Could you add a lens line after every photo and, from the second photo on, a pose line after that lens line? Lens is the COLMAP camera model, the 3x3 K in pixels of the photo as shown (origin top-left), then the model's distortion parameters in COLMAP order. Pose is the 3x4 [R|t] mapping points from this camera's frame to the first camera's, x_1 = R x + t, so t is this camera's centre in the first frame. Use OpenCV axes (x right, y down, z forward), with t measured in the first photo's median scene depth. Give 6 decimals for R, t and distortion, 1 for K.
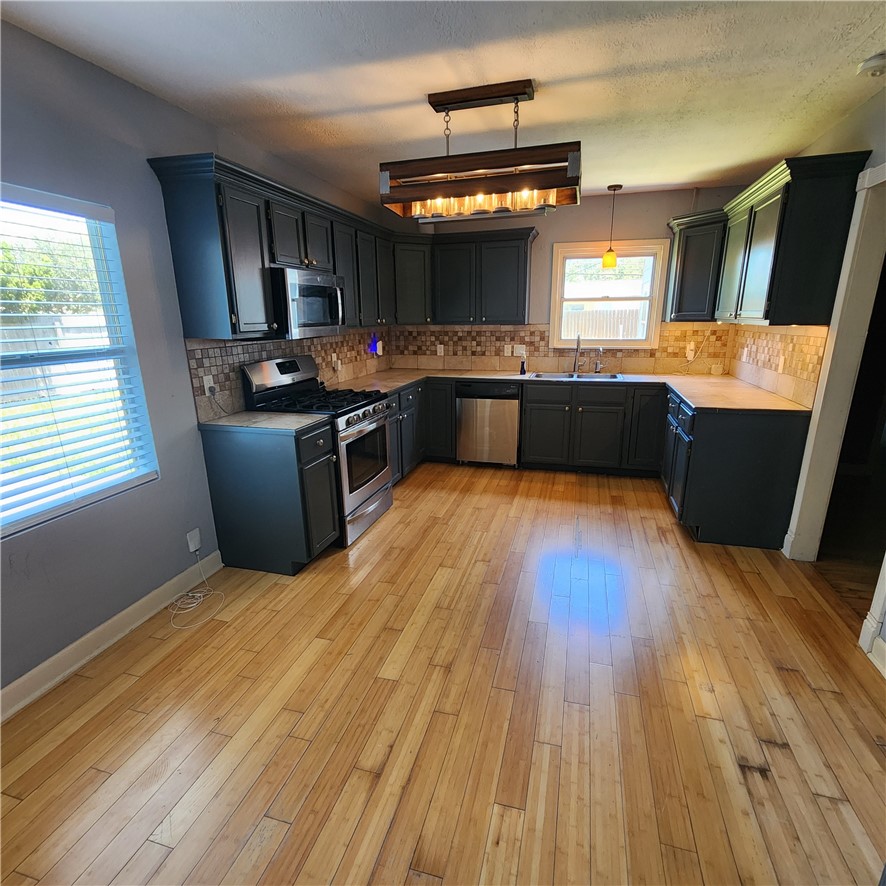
lens RADIAL K [[486.9, 0, 444.3], [0, 486.9, 459.0], [0, 0, 1]] dist [0.001792, -0.001832]
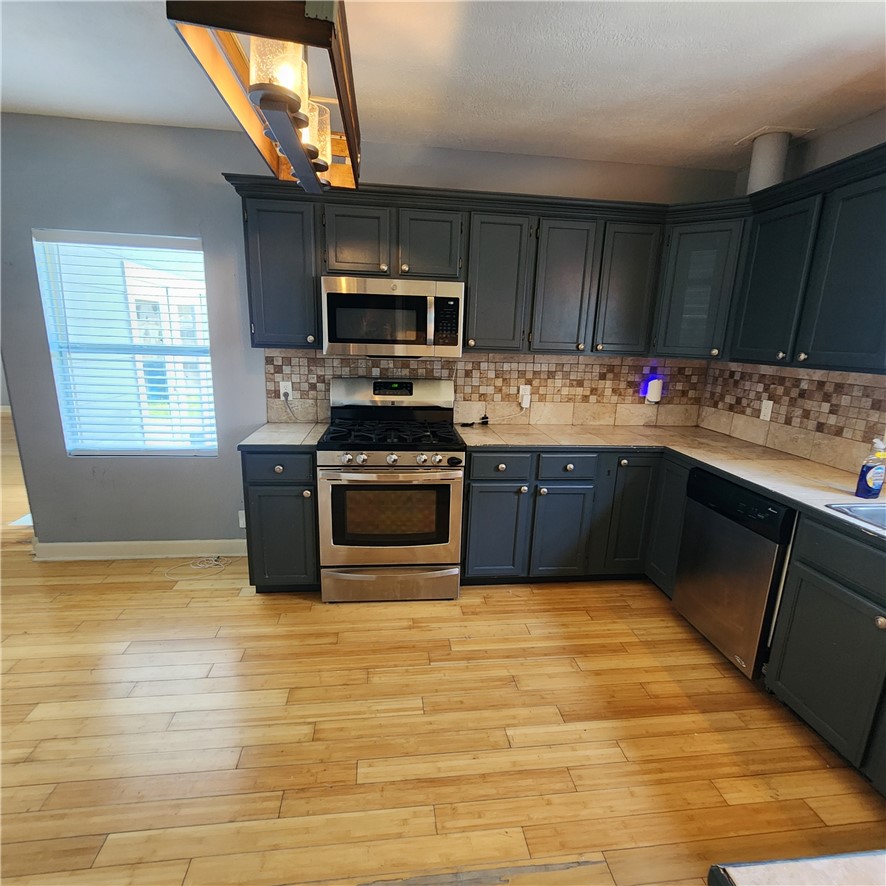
lens RADIAL K [[486.9, 0, 444.3], [0, 486.9, 459.0], [0, 0, 1]] dist [0.001792, -0.001832]
pose [[0.384210, 0.252332, -0.888094, 0.396085], [-0.298798, 0.944141, 0.138989, -0.162188], [0.873557, 0.211959, 0.438145, 0.534962]]
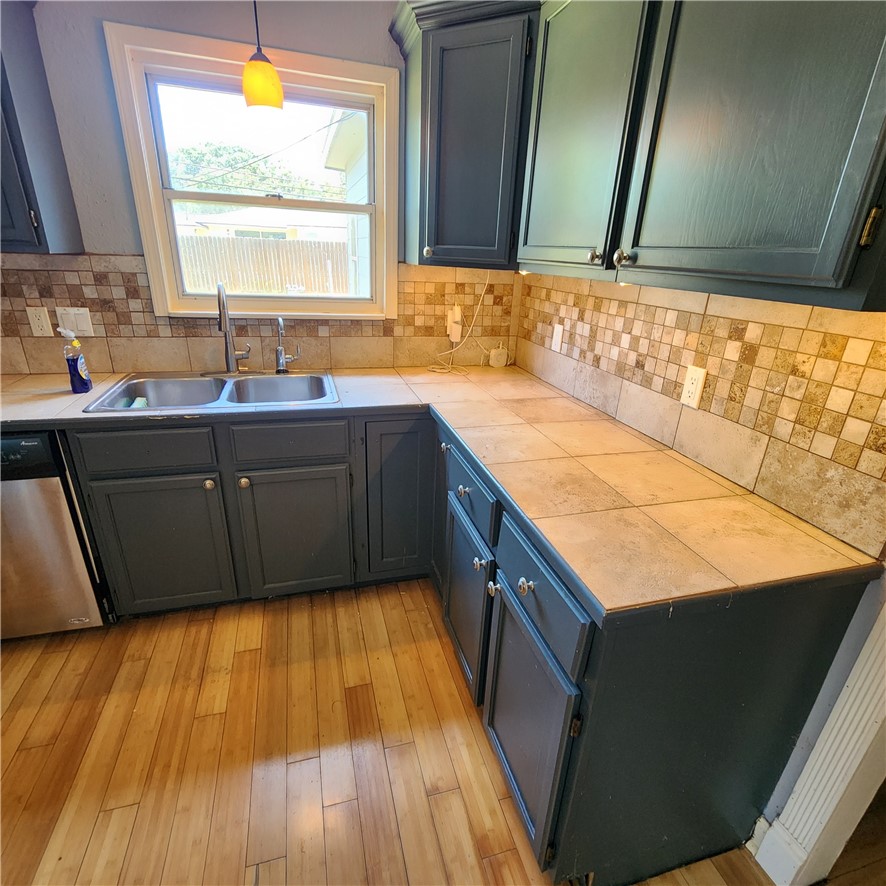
lens RADIAL K [[486.9, 0, 444.3], [0, 486.9, 459.0], [0, 0, 1]] dist [0.001792, -0.001832]
pose [[0.851093, -0.157481, 0.500840, 0.212375], [0.094225, 0.984281, 0.149371, -0.158650], [-0.516491, -0.079937, 0.852553, 0.550566]]
